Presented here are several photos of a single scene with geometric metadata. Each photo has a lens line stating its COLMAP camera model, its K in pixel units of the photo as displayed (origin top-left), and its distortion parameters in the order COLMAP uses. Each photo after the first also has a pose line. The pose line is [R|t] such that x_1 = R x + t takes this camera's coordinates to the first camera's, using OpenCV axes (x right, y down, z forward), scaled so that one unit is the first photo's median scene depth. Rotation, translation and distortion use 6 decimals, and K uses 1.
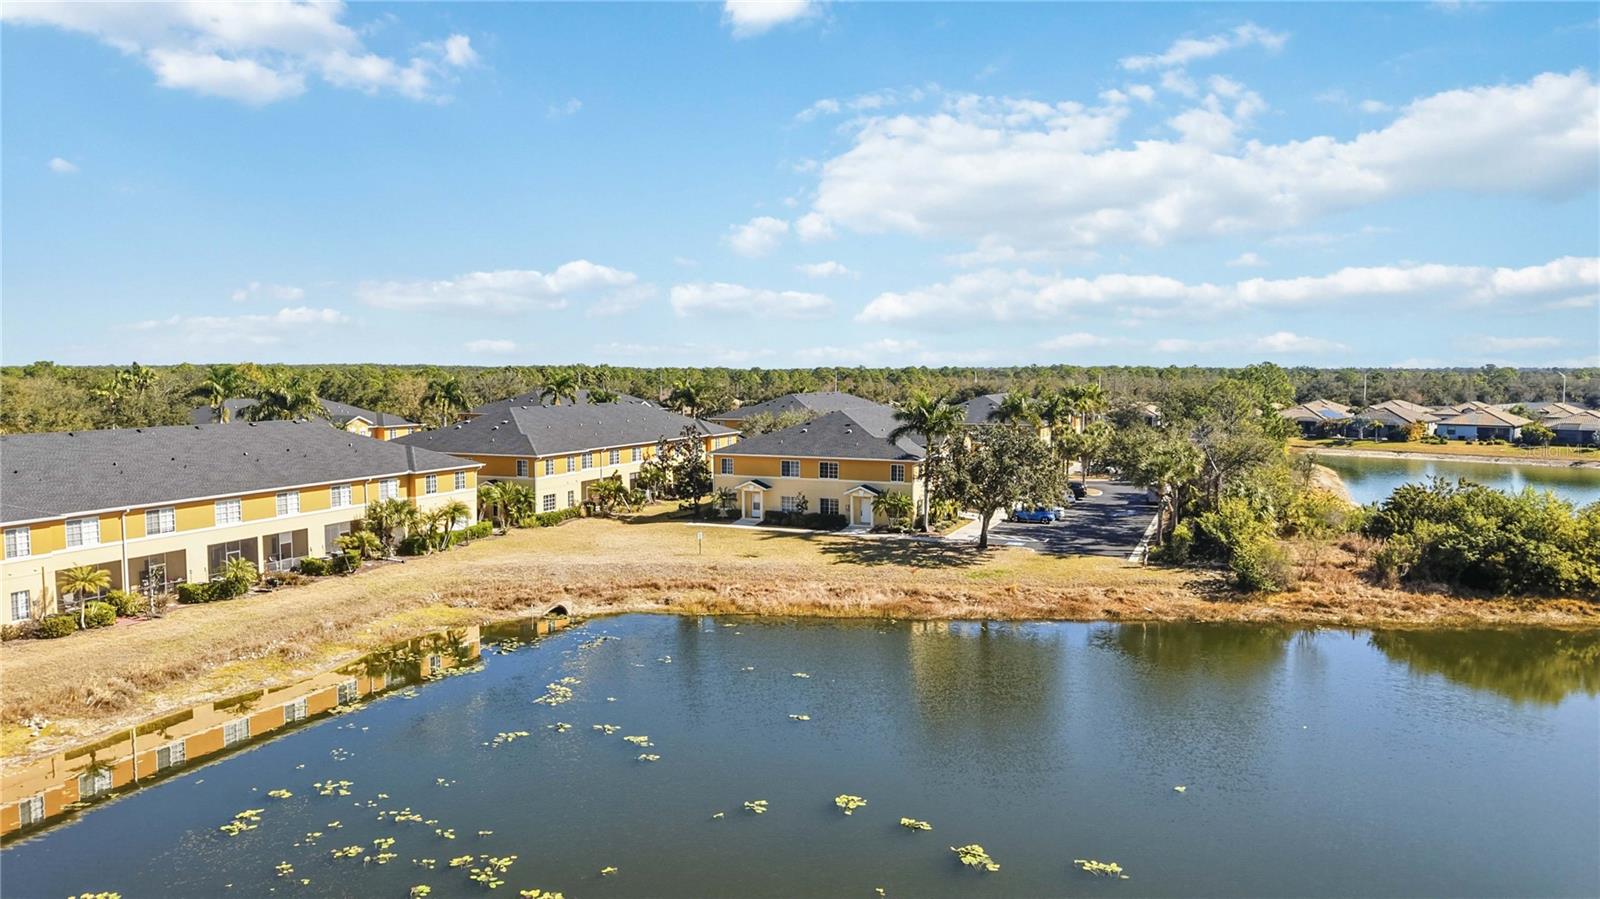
lens RADIAL K [[1096.6, 0, 790.7], [0, 1096.6, 452.8], [0, 0, 1]] dist [0.006013, -0.000884]
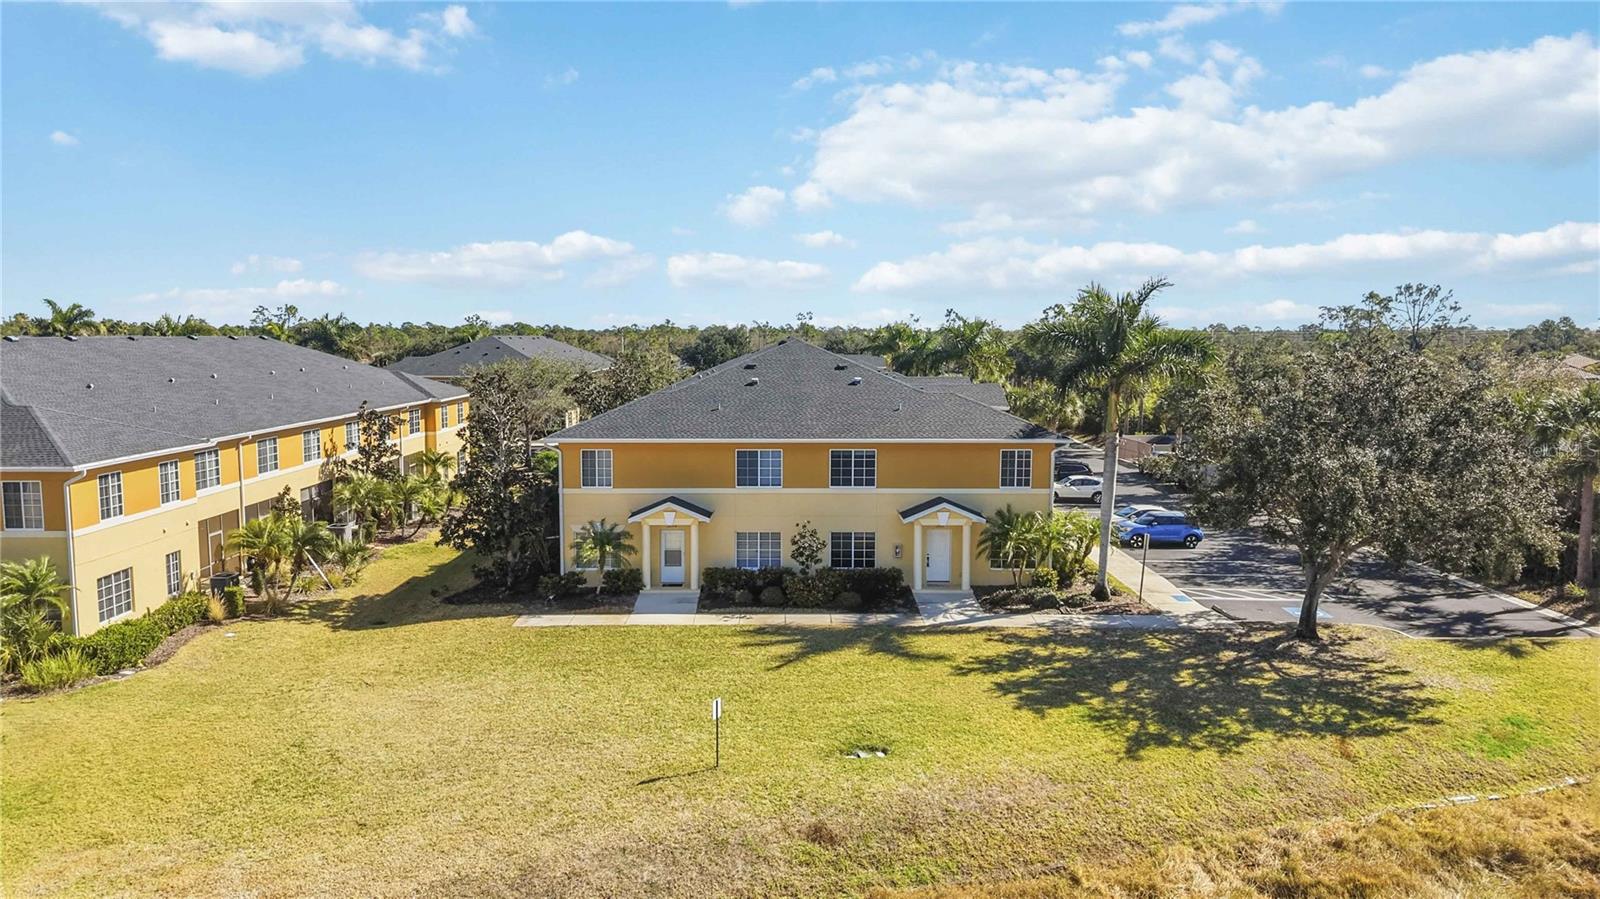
lens RADIAL K [[1096.6, 0, 790.7], [0, 1096.6, 452.8], [0, 0, 1]] dist [0.006013, -0.000884]
pose [[0.919240, -0.043768, 0.391256, -0.160320], [0.030903, 0.998757, 0.039119, -0.008383], [-0.392482, -0.023868, 0.919450, 0.602717]]
